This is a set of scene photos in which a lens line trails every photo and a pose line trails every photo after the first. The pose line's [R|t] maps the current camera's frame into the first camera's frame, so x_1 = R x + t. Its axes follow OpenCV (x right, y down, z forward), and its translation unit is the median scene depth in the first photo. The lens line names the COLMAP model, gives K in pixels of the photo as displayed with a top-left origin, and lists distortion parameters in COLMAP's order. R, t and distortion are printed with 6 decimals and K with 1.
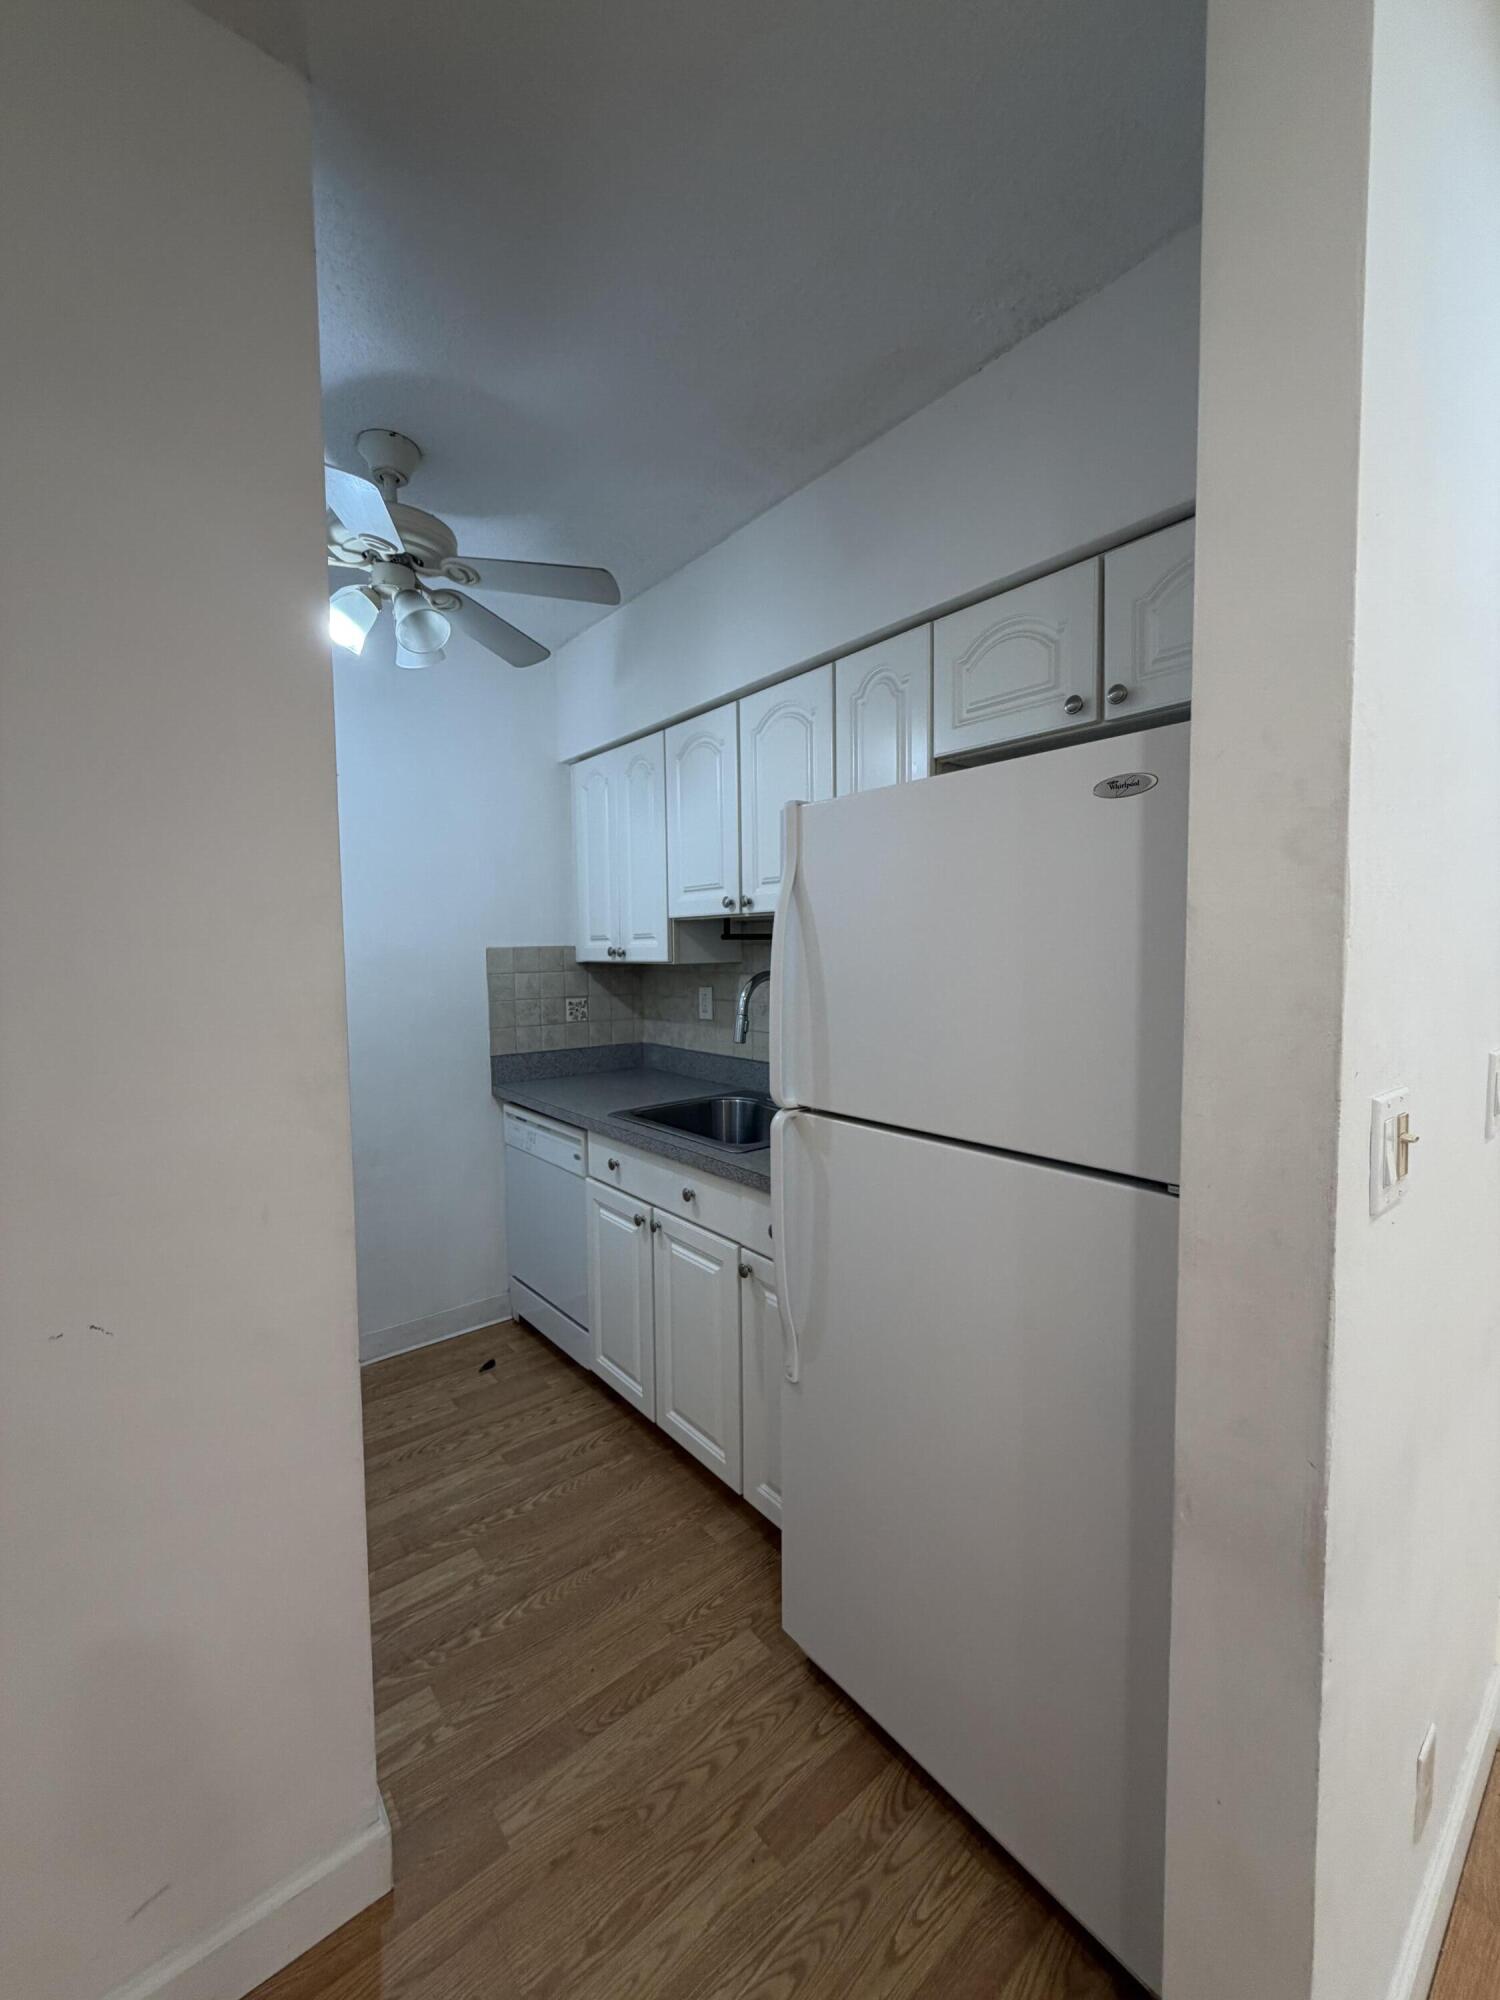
lens RADIAL K [[802.3, 0, 750.2], [0, 802.3, 991.9], [0, 0, 1]] dist [0.002941, -0.000228]
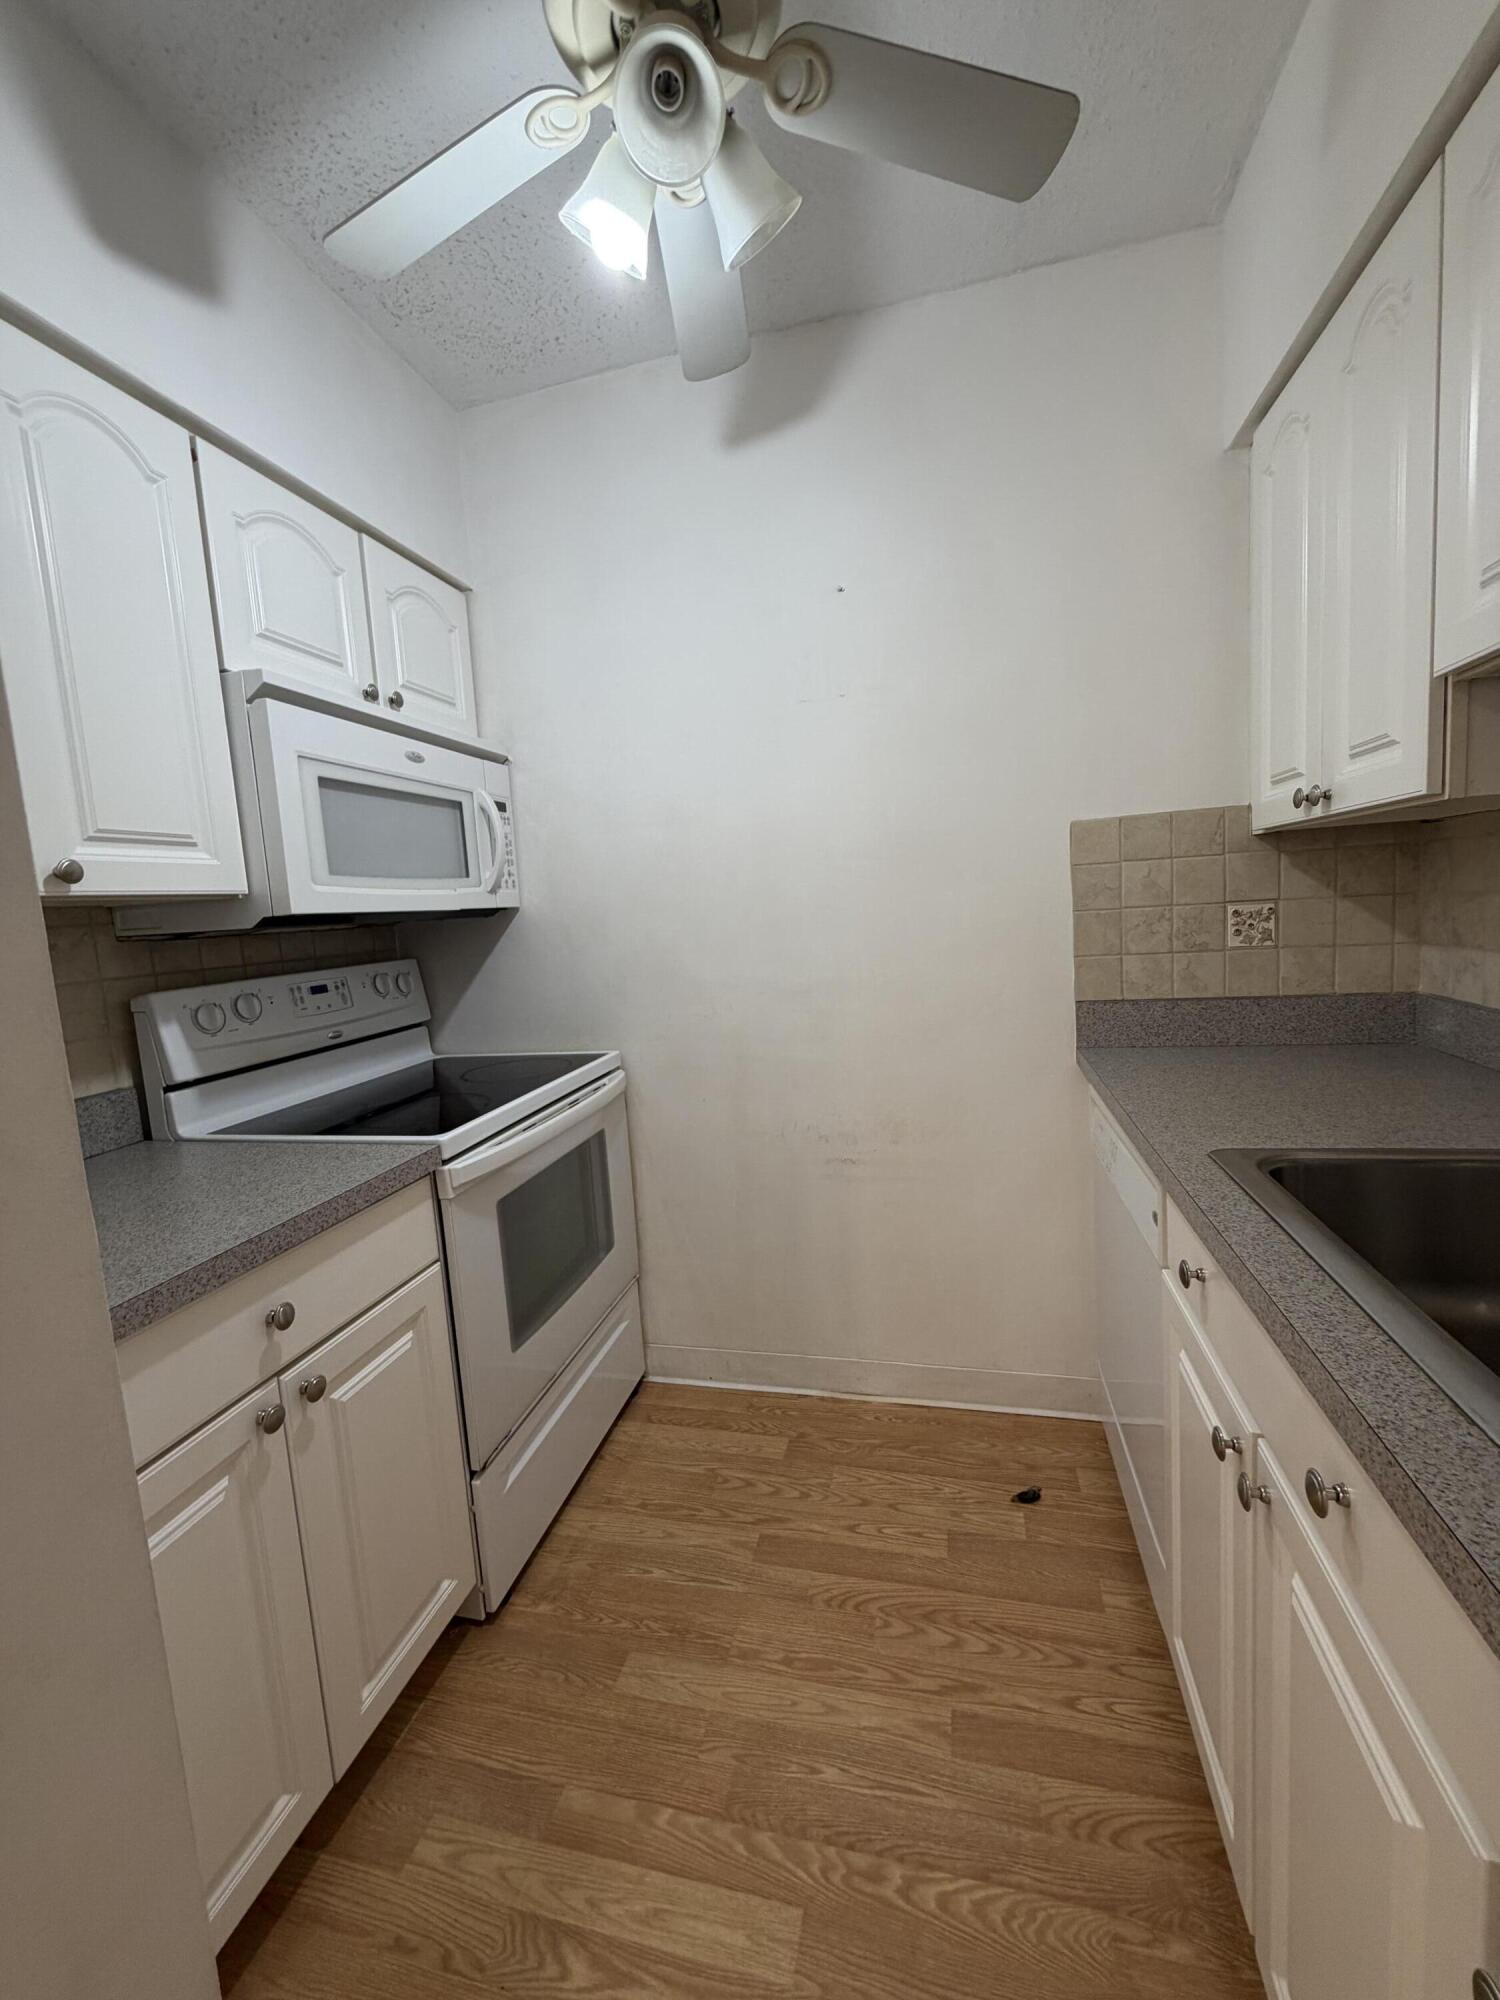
lens RADIAL K [[802.3, 0, 747.6], [0, 802.3, 993.9], [0, 0, 1]] dist [0.002941, -0.000228]
pose [[0.590810, 0.058968, -0.804653, 0.027106], [0.013324, 0.996476, 0.082809, 0.026215], [0.806701, -0.059646, 0.587943, 0.558836]]
